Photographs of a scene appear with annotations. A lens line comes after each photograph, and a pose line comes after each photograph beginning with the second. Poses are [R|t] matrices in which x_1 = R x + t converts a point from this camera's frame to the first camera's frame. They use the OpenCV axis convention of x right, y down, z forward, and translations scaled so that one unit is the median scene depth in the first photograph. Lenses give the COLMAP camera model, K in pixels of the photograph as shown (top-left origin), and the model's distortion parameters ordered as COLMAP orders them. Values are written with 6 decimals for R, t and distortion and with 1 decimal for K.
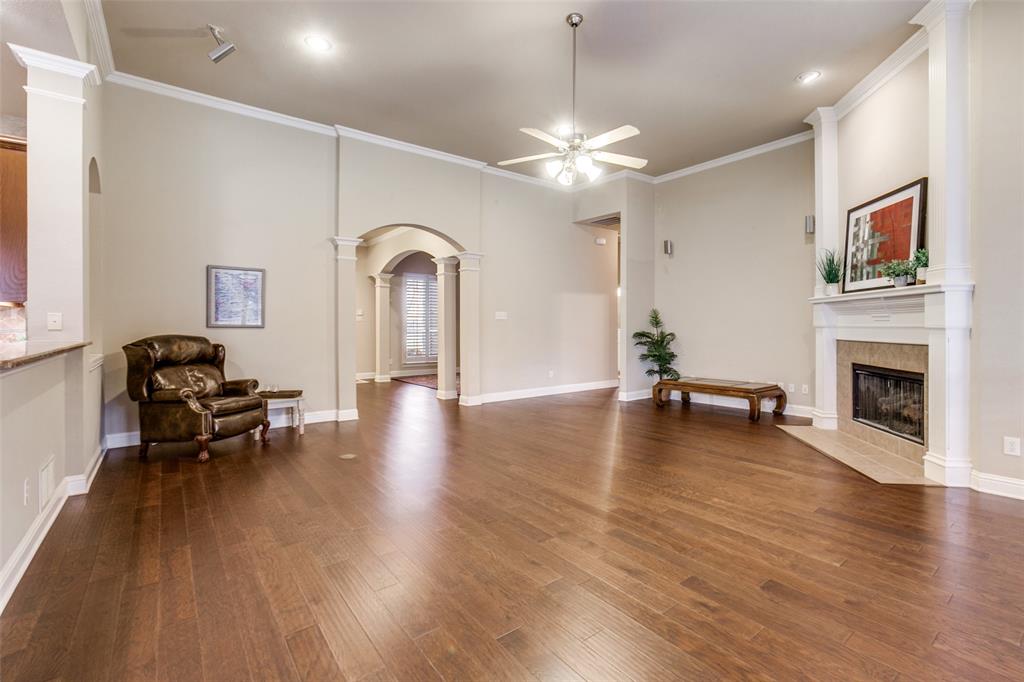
lens RADIAL K [[465.4, 0, 537.7], [0, 465.4, 326.4], [0, 0, 1]] dist [-0.019717, 0.005675]
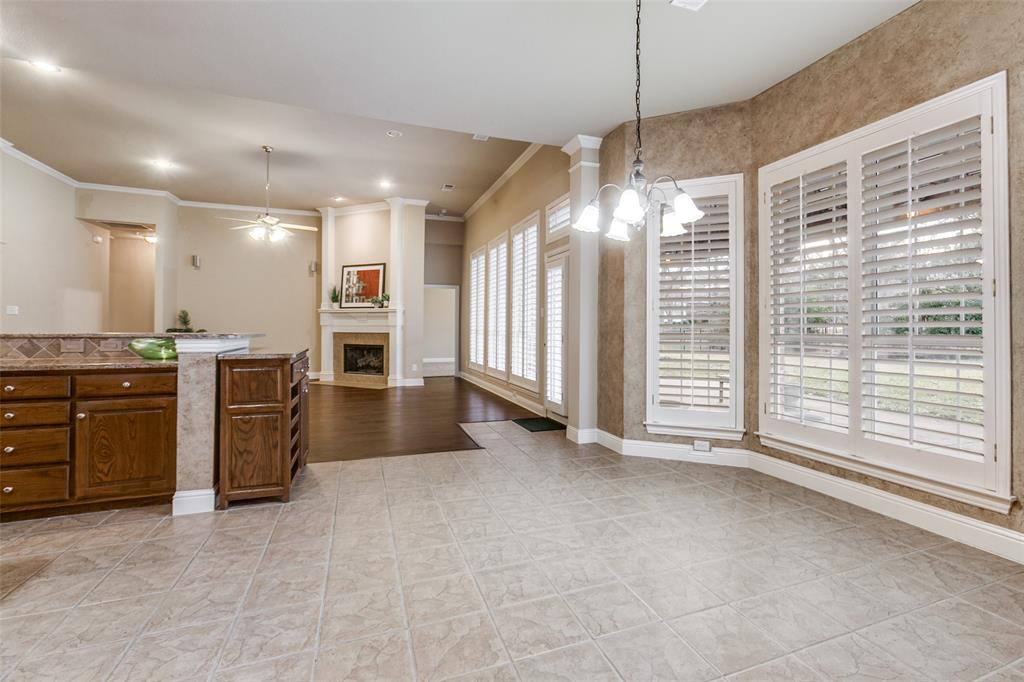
lens RADIAL K [[469.7, 0, 538.2], [0, 469.7, 325.9], [0, 0, 1]] dist [-0.029940, 0.019311]
pose [[0.309276, 0.009565, 0.950924, -0.977425], [-0.003517, 0.999954, -0.008914, 0.017751], [-0.950966, -0.000587, 0.309296, -0.407228]]
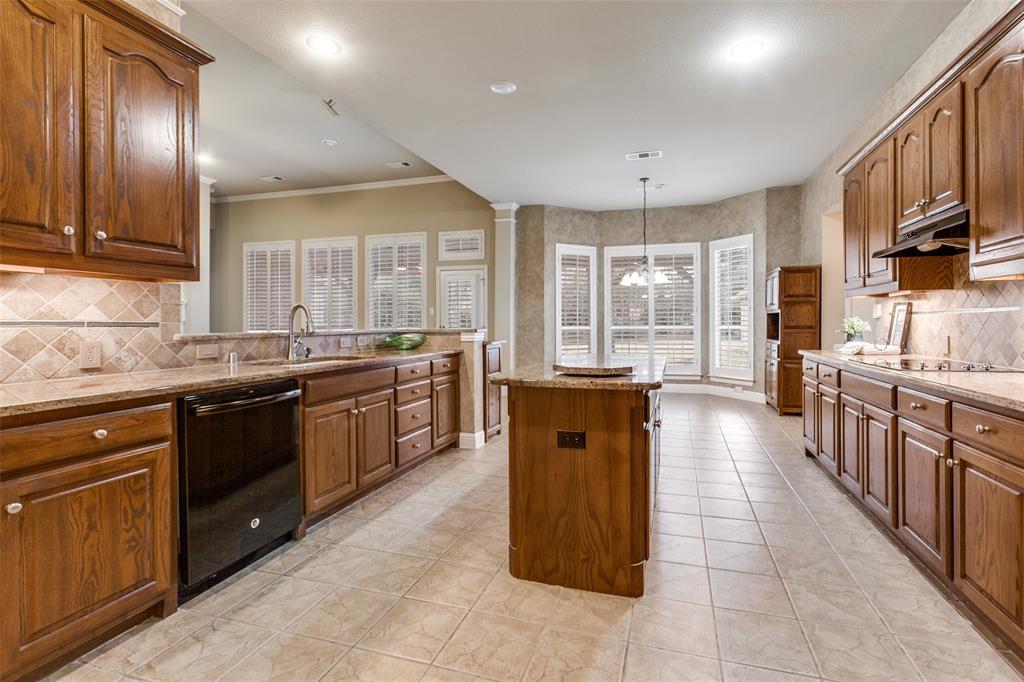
lens RADIAL K [[469.7, 0, 538.2], [0, 469.7, 325.9], [0, 0, 1]] dist [-0.029940, 0.019311]
pose [[-0.560169, -0.003884, 0.828369, -1.361832], [0.003111, 0.999972, 0.006793, 0.012510], [-0.828372, 0.006383, -0.560142, 0.597984]]
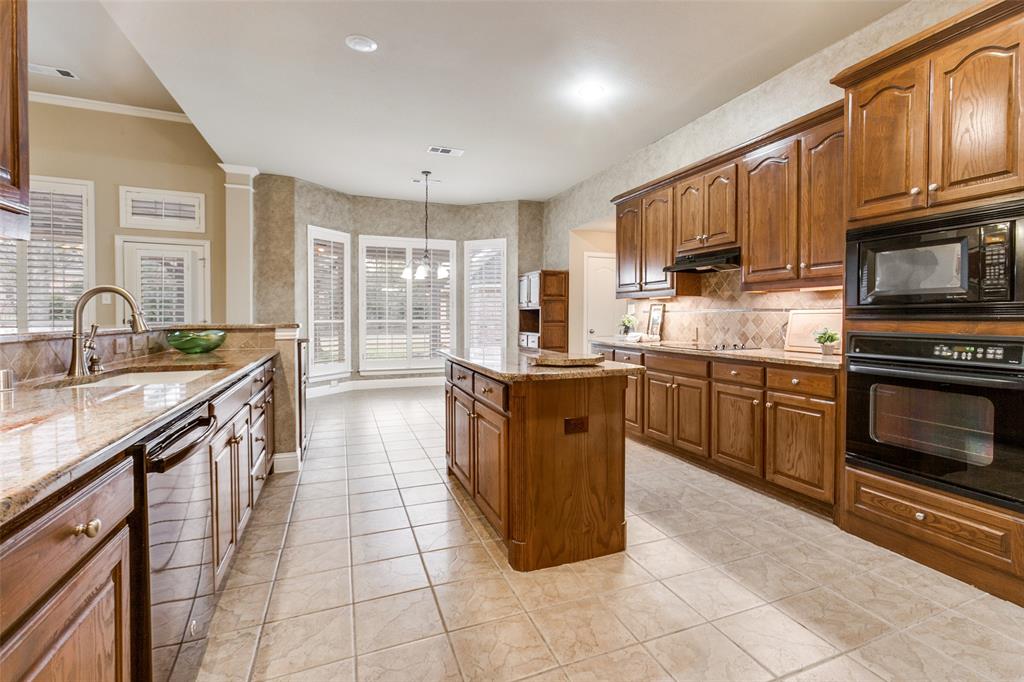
lens RADIAL K [[473.4, 0, 537.8], [0, 473.4, 326.2], [0, 0, 1]] dist [-0.001652, 0.000837]
pose [[-0.957328, -0.008522, 0.288879, -1.128497], [-0.002539, 0.999775, 0.021080, 0.010691], [-0.288993, 0.019447, -0.957134, 0.790453]]
